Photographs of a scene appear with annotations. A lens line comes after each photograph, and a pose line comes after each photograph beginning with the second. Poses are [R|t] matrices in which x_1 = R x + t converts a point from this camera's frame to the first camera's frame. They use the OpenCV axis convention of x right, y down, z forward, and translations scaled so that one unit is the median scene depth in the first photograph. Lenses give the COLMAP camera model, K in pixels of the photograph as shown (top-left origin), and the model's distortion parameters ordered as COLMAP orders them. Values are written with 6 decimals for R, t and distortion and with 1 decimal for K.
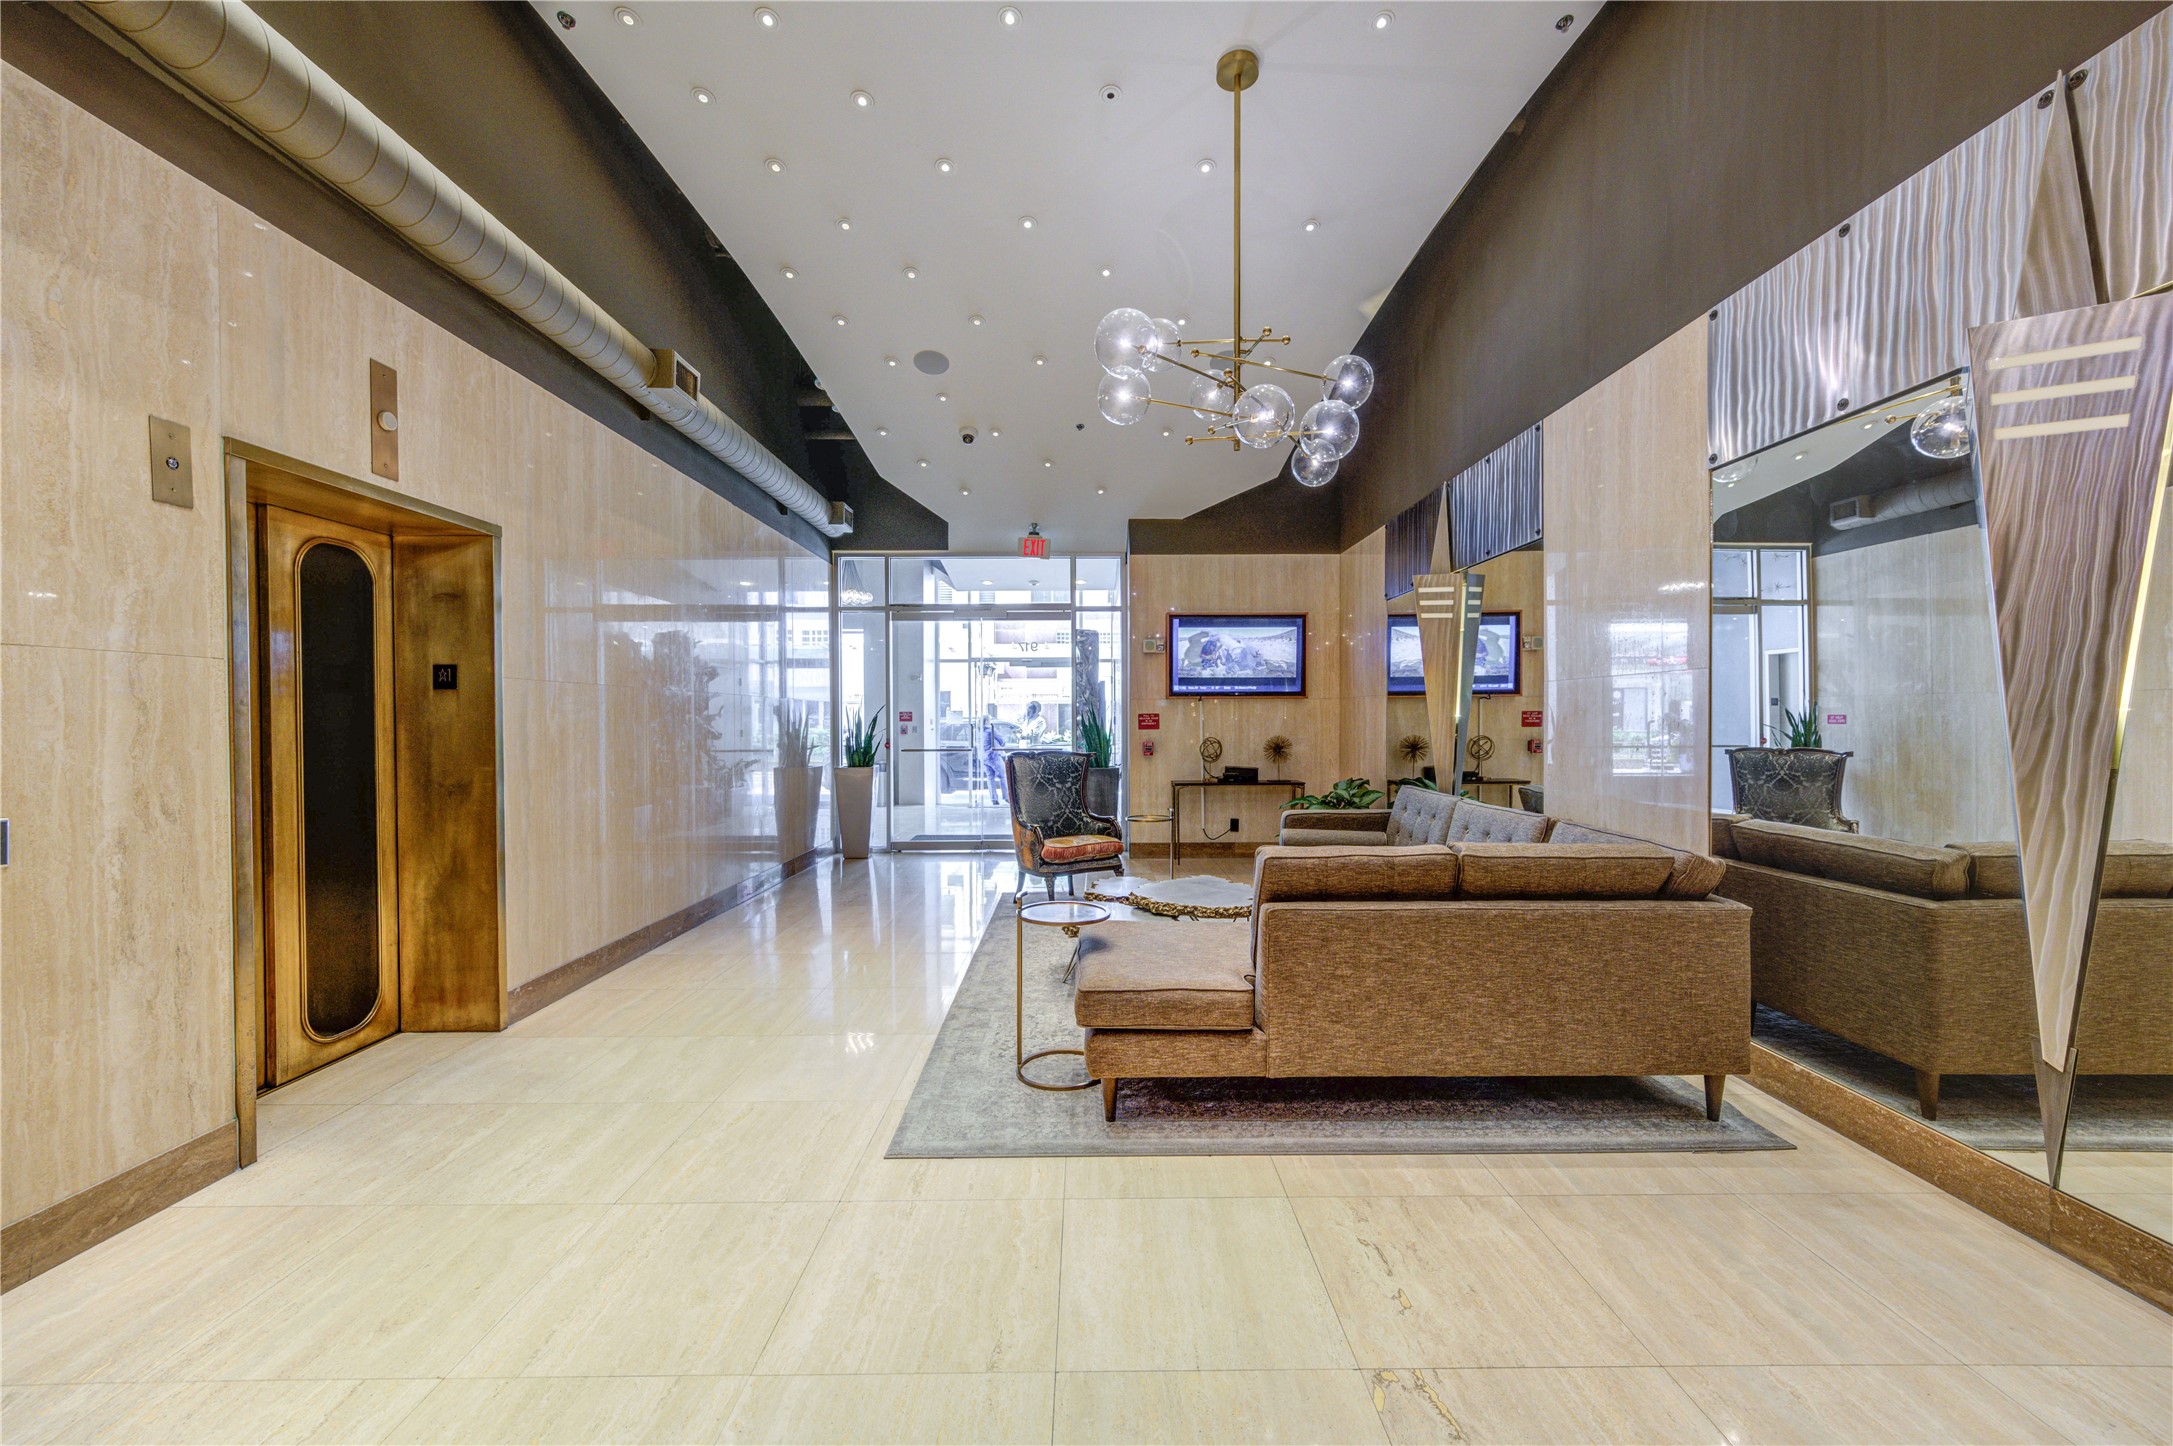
lens RADIAL K [[847.5, 0, 1090.3], [0, 847.5, 733.4], [0, 0, 1]] dist [0.004090, -0.000501]
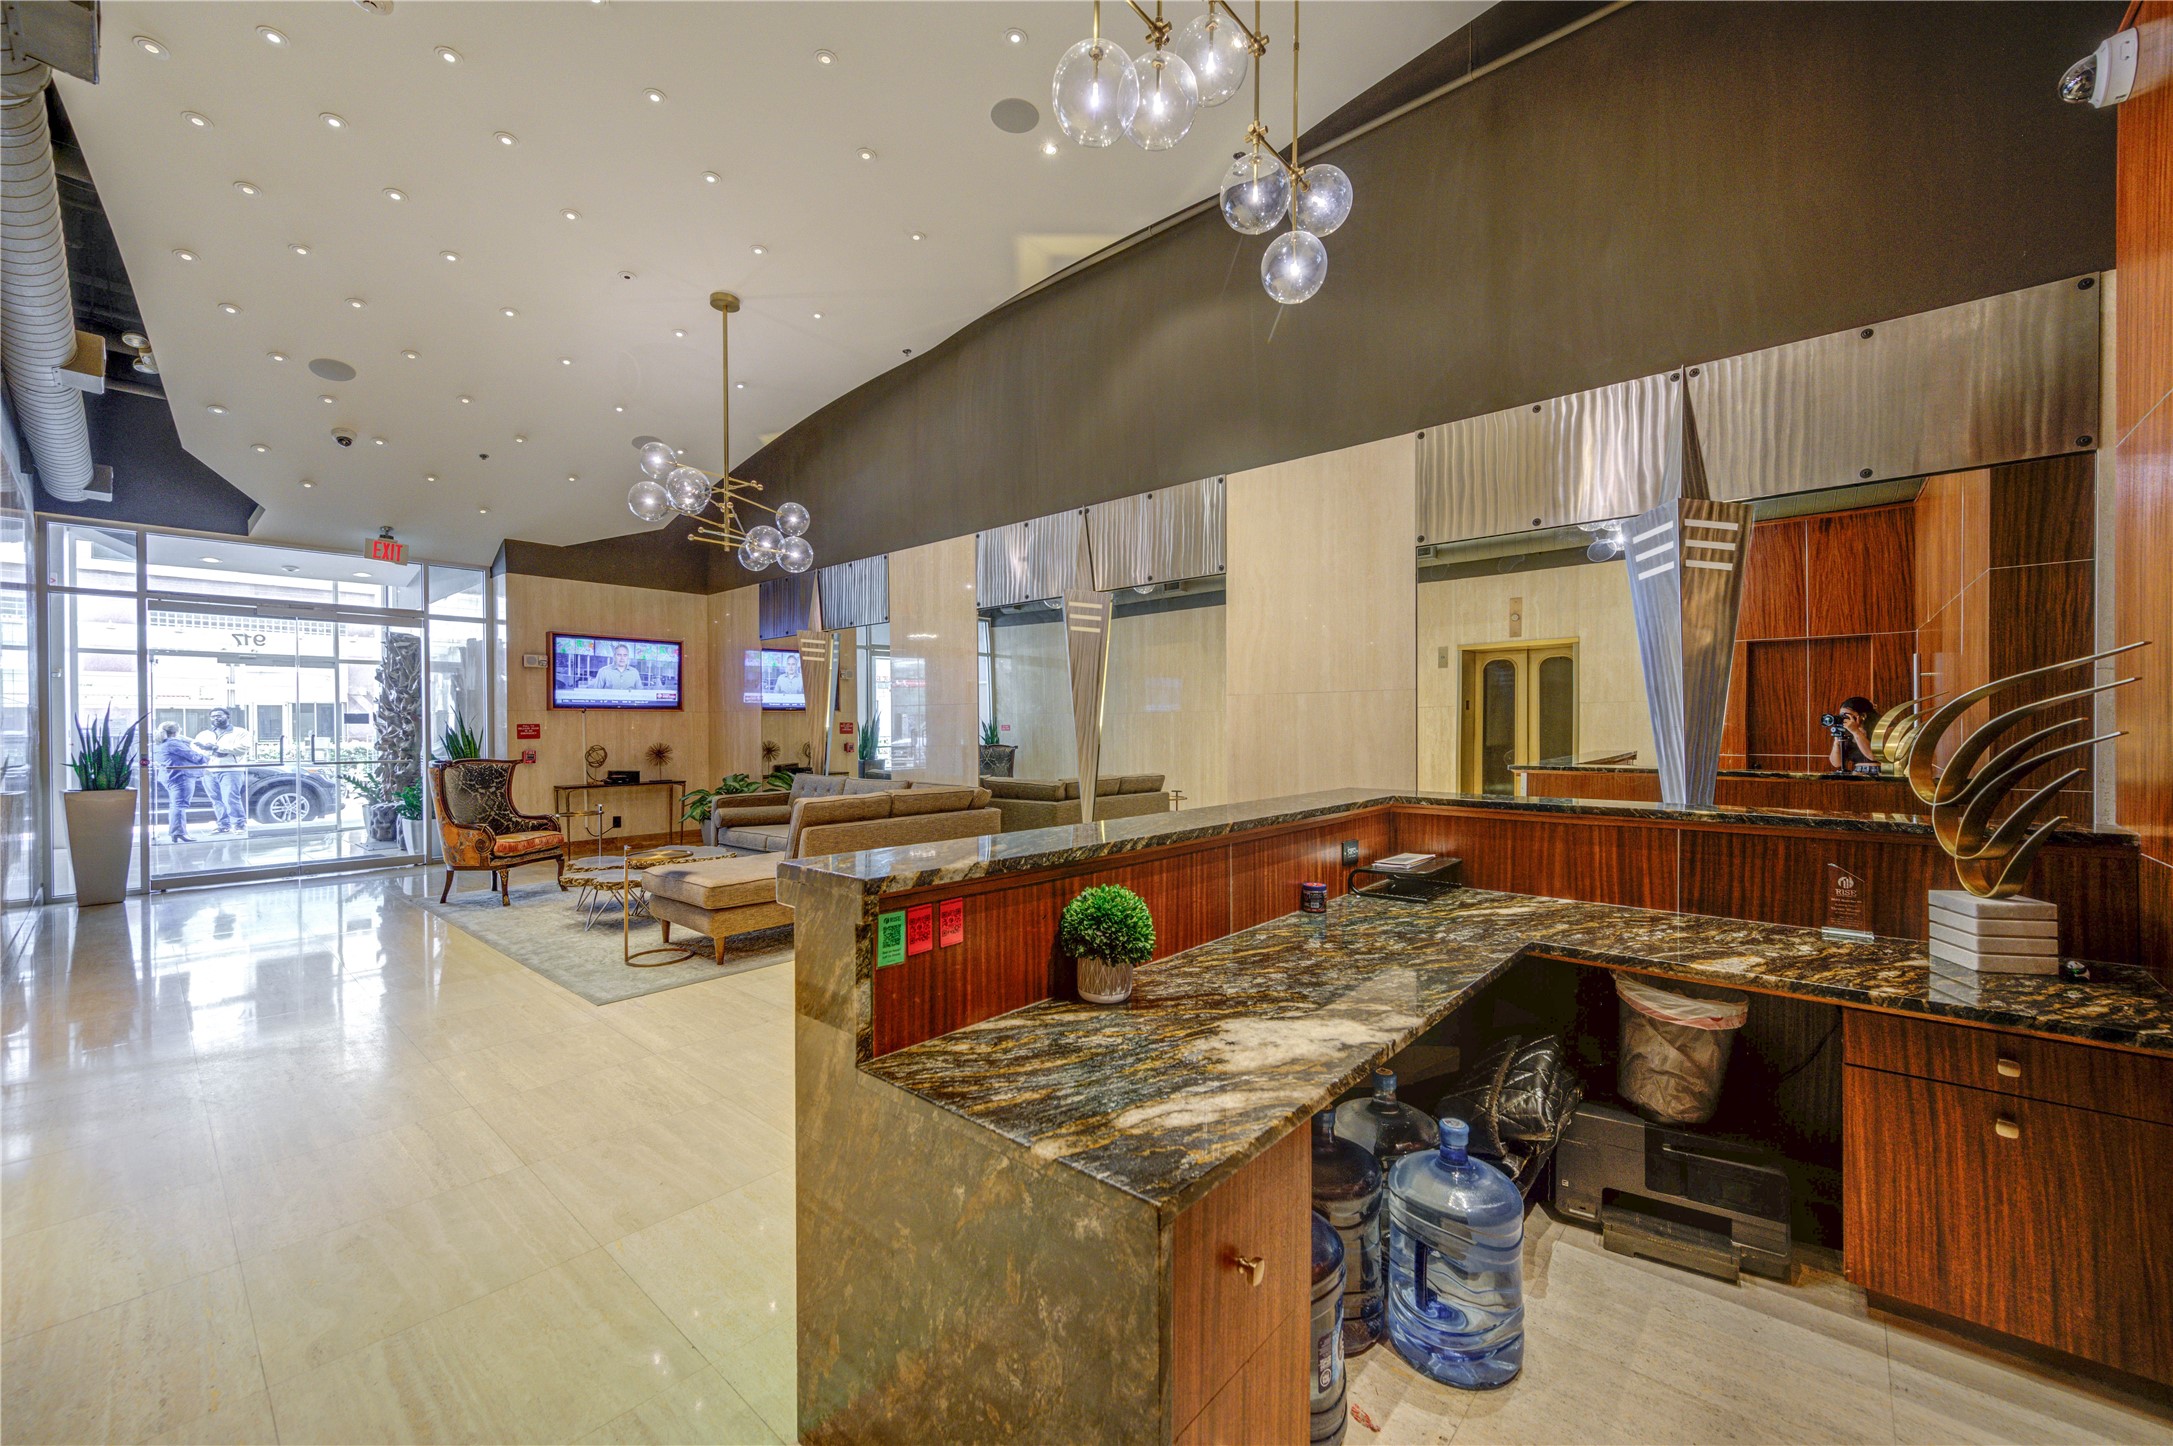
lens RADIAL K [[847.5, 0, 1091.6], [0, 847.5, 728.8], [0, 0, 1]] dist [0.004090, -0.000501]
pose [[0.666574, -0.003413, 0.745431, -0.258223], [0.015403, 0.999839, -0.009195, 0.003591], [-0.745280, 0.017611, 0.666519, -0.240911]]
